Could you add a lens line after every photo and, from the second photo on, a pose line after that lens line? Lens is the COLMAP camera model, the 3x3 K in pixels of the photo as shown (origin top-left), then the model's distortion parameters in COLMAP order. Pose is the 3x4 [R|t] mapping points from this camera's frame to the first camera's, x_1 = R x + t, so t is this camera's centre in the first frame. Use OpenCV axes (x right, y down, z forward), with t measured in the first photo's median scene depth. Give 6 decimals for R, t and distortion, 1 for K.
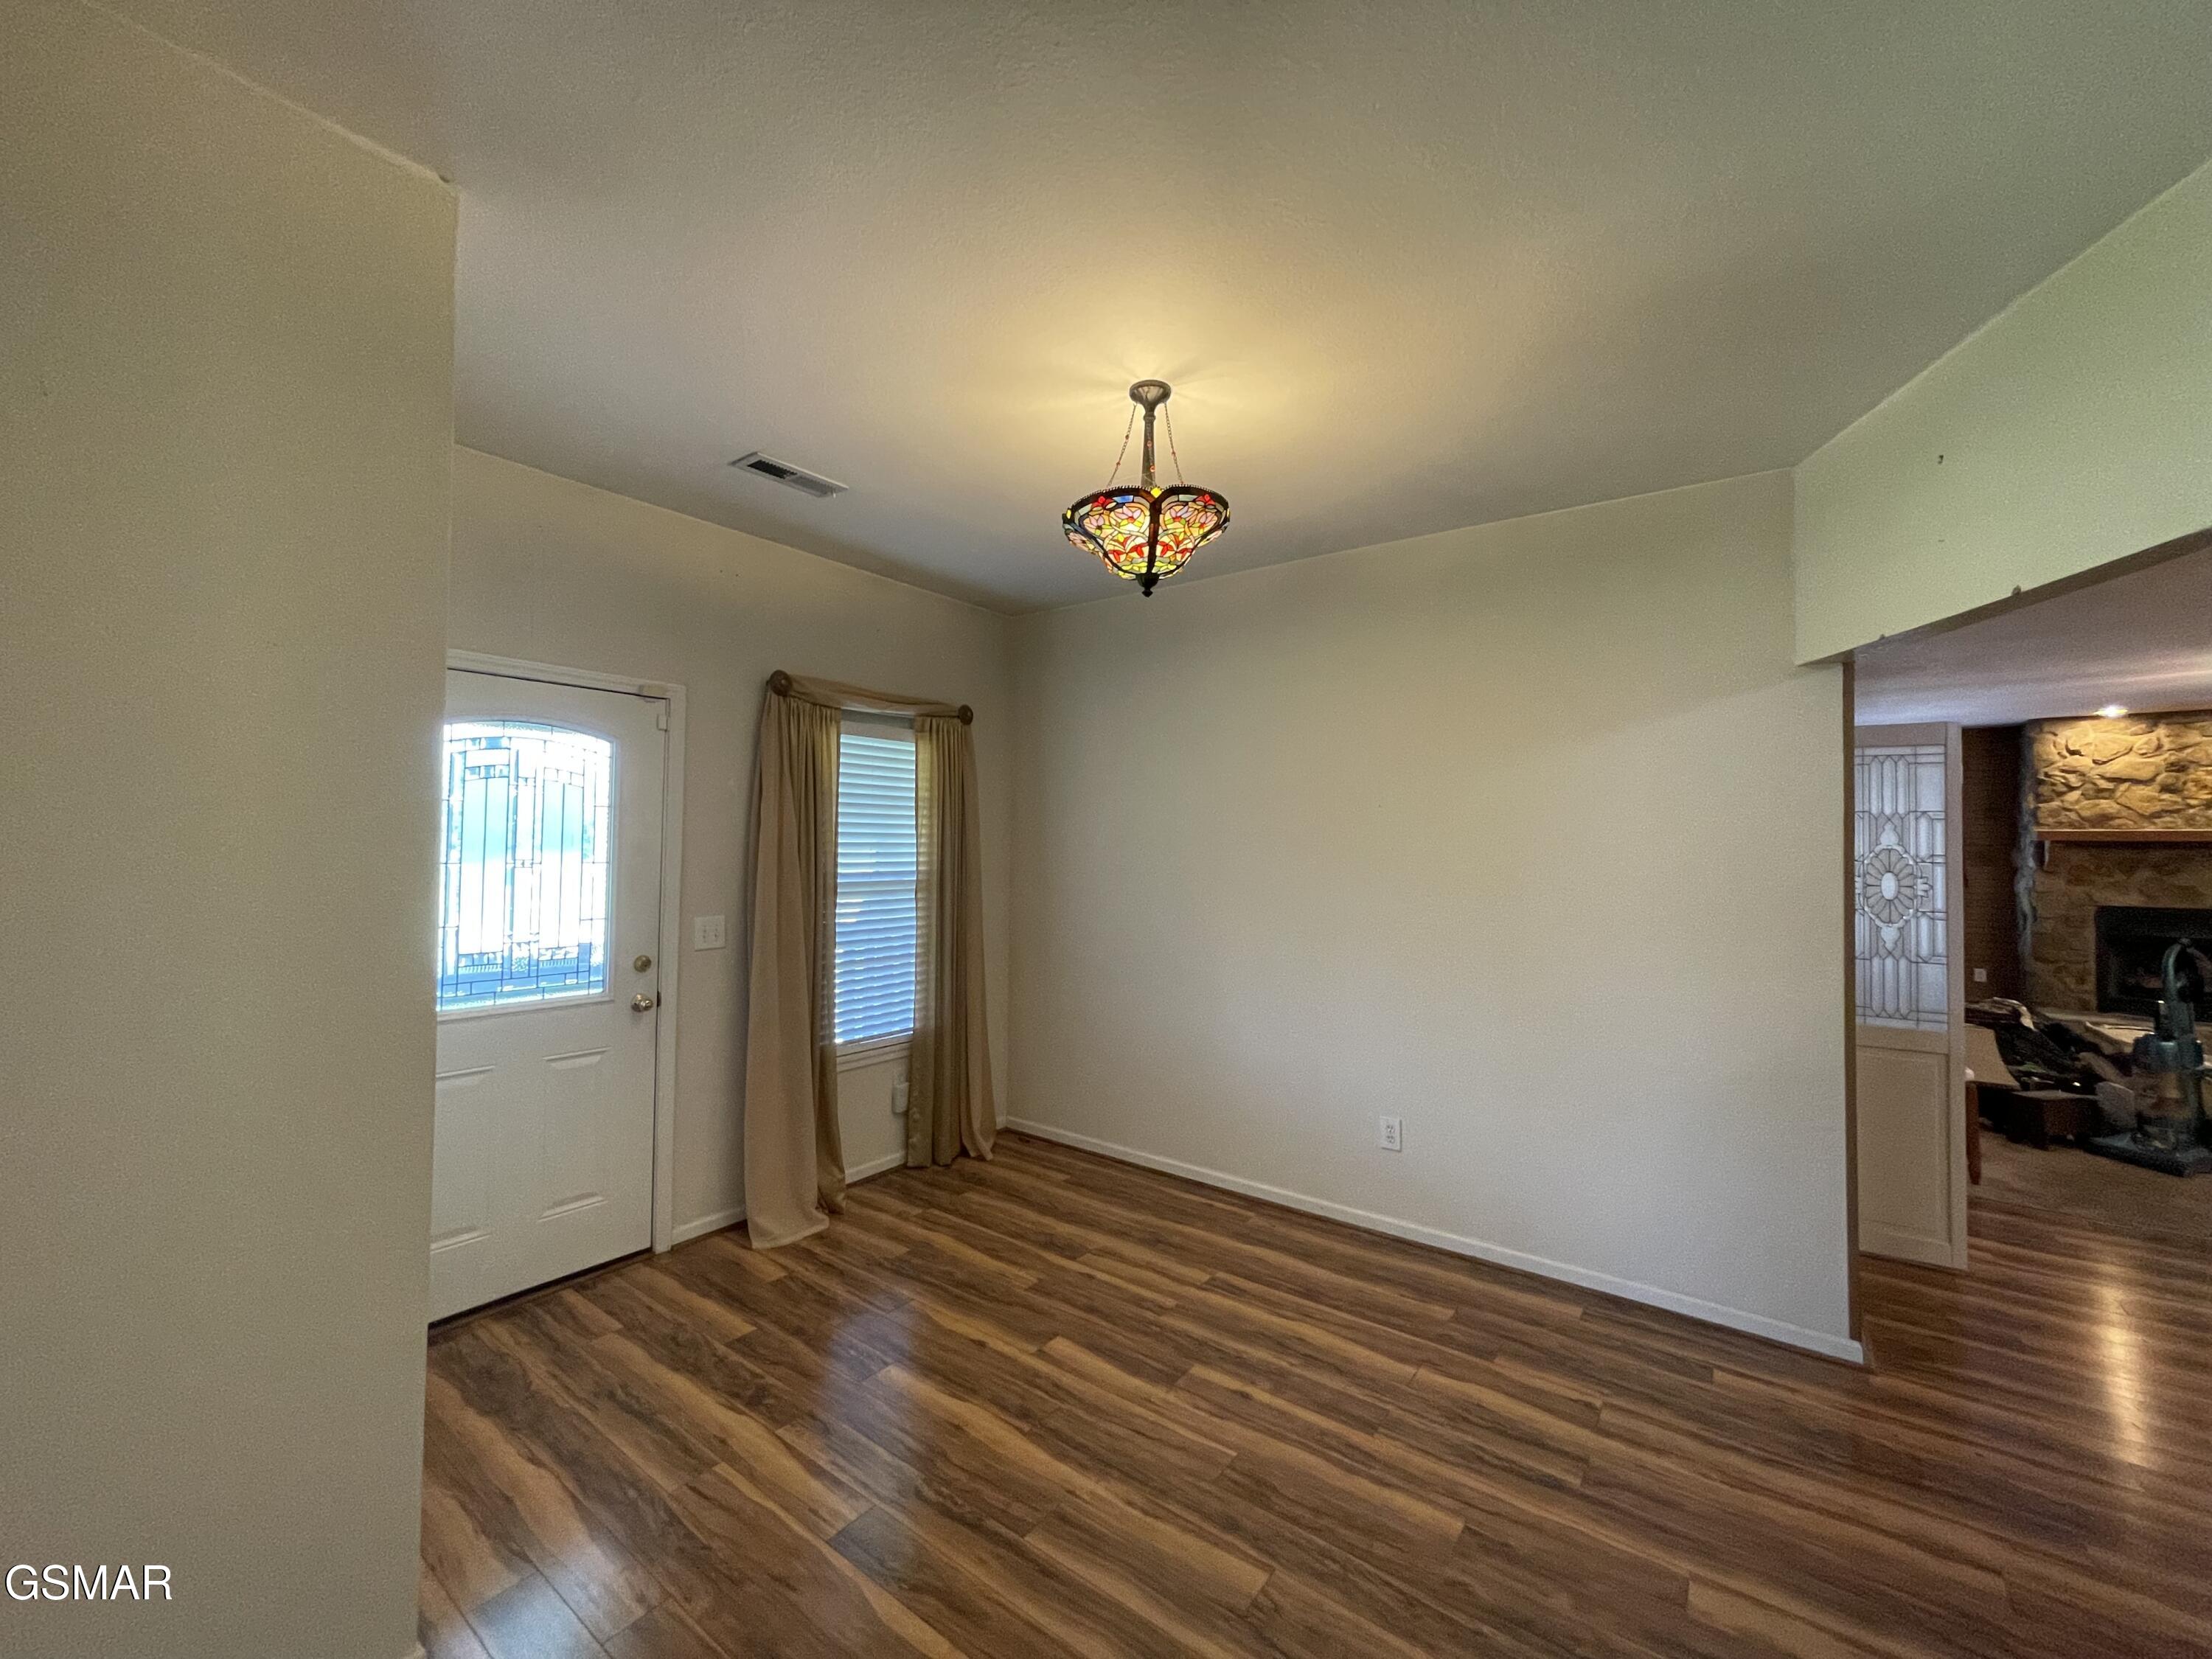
lens RADIAL K [[890.9, 0, 1097.0], [0, 890.9, 817.8], [0, 0, 1]] dist [-0.001605, -0.000082]
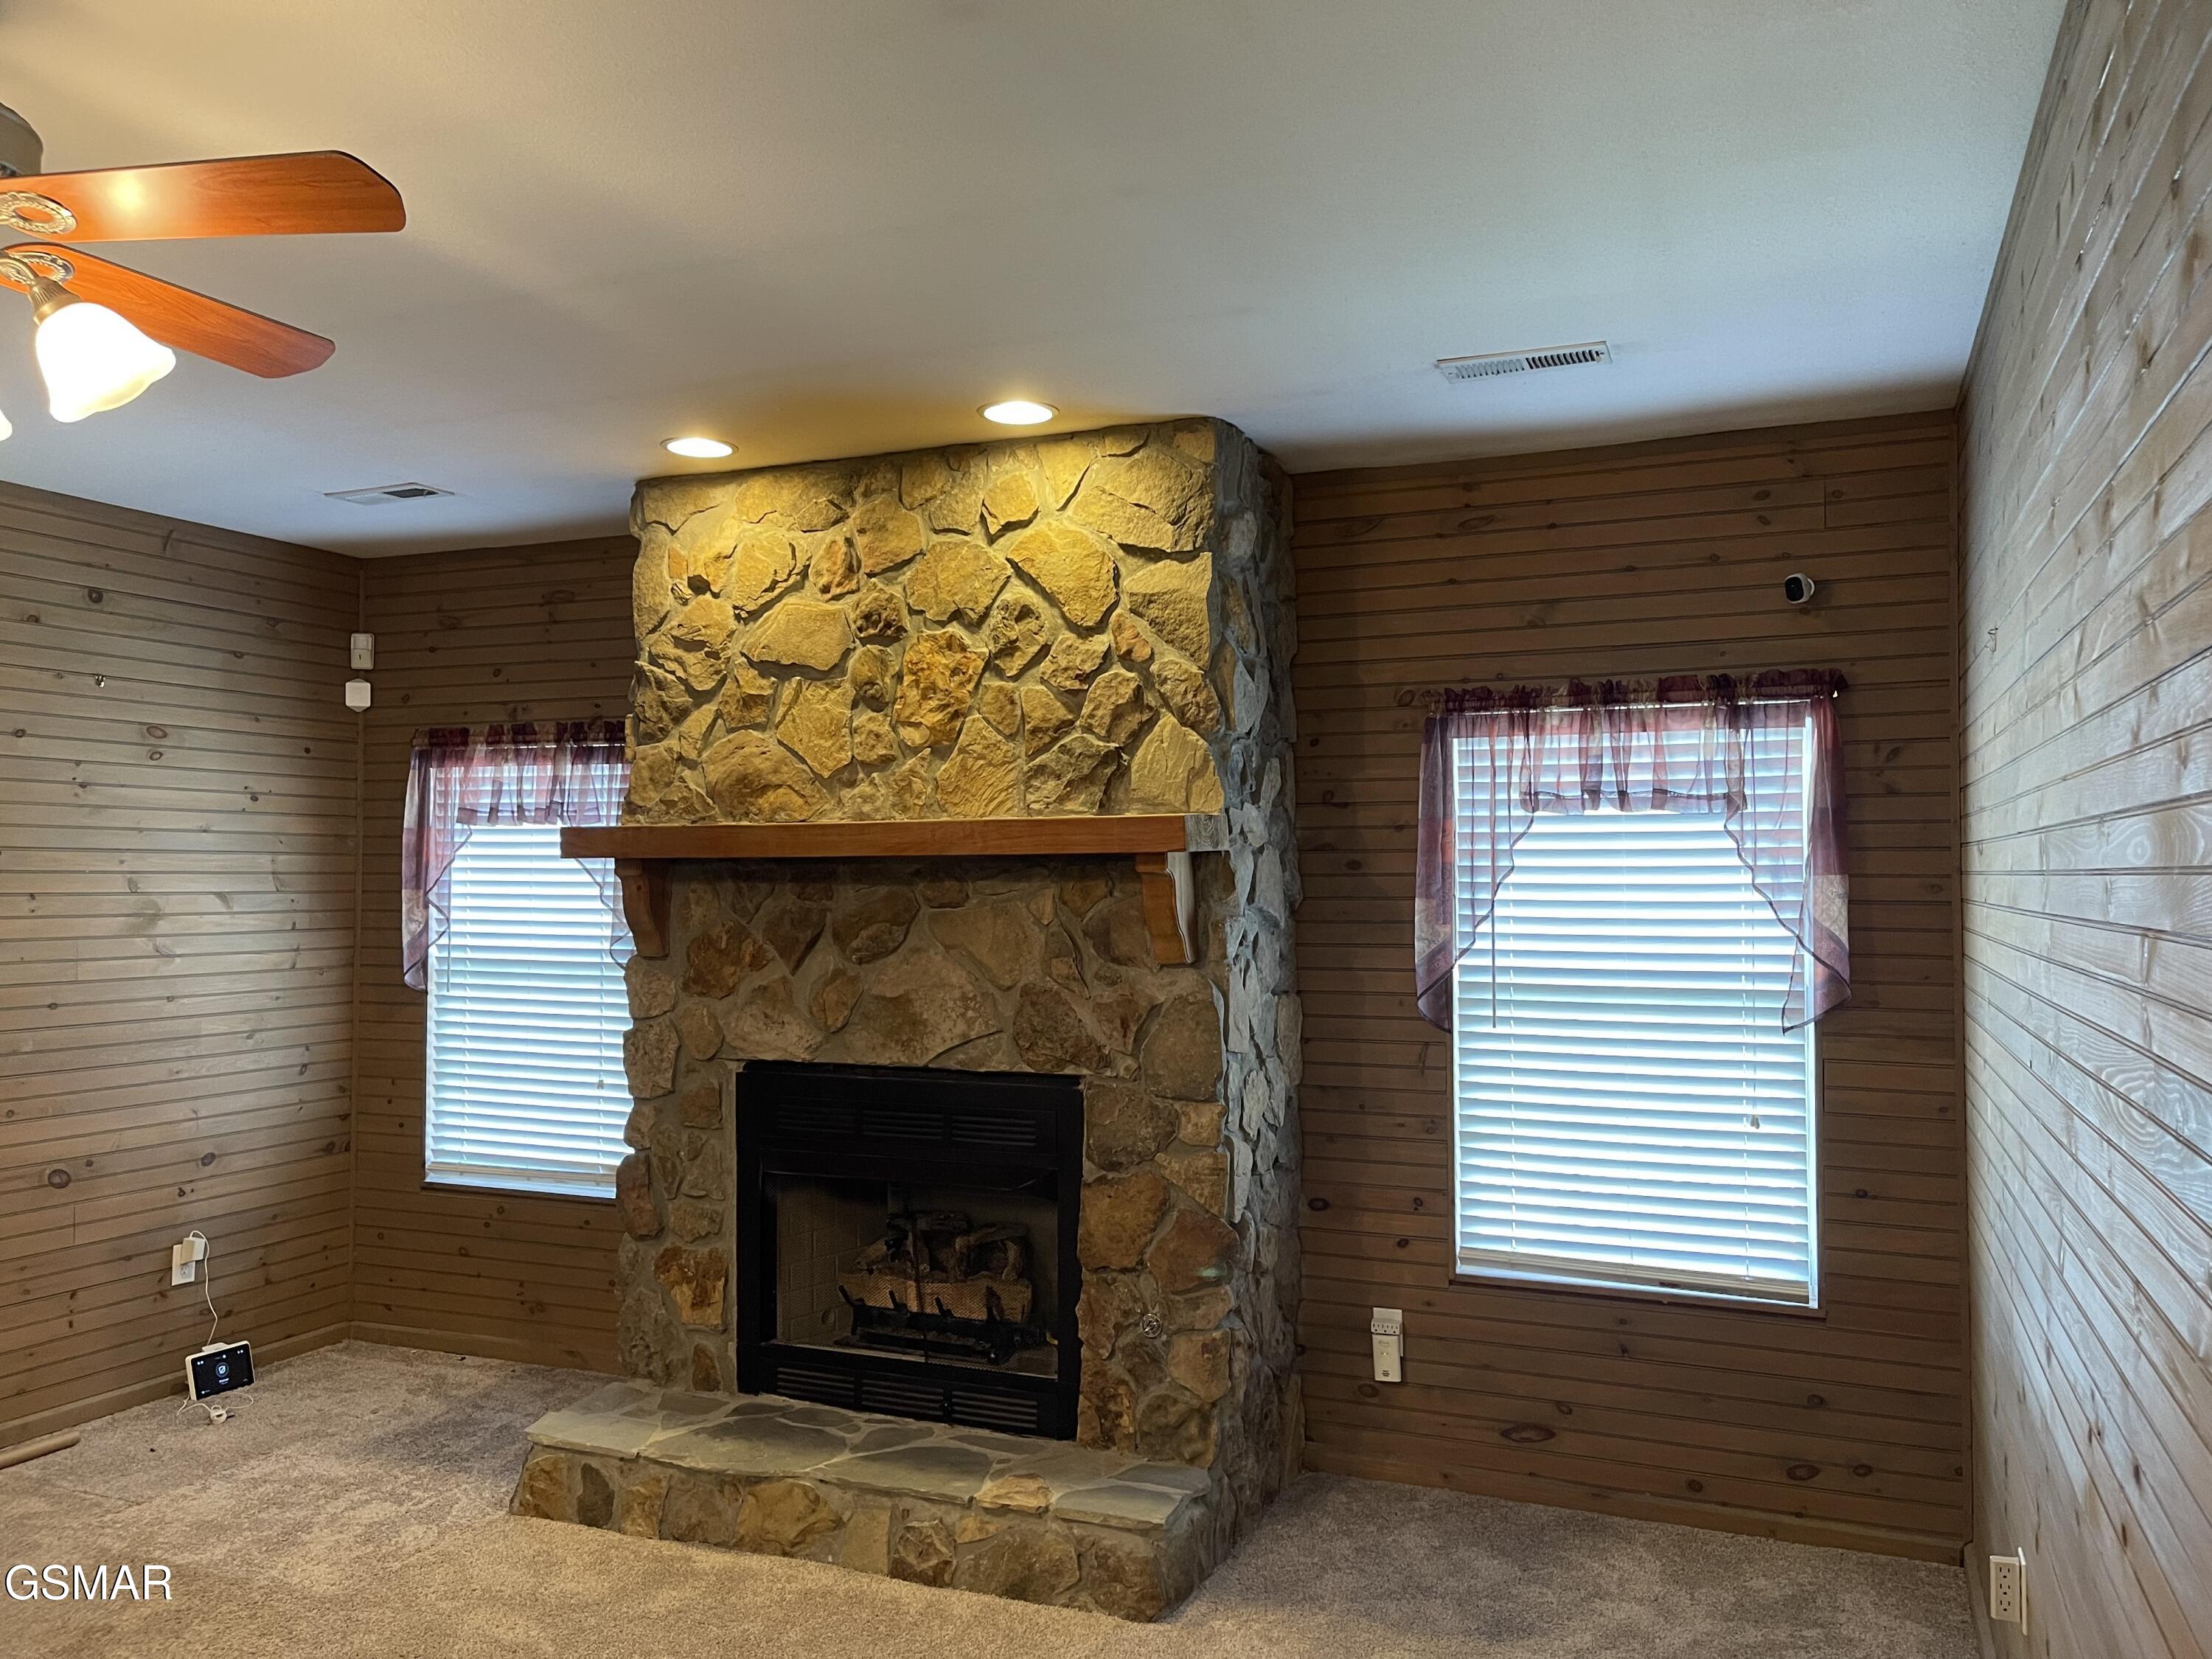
lens RADIAL K [[1681.0, 0, 1106.8], [0, 1681.0, 824.6], [0, 0, 1]] dist [0.057361, -0.066237]
pose [[0.968775, -0.010214, 0.247732, 1.117170], [0.008743, 0.999937, 0.007034, 0.010555], [-0.247789, -0.004648, 0.968803, 0.378867]]
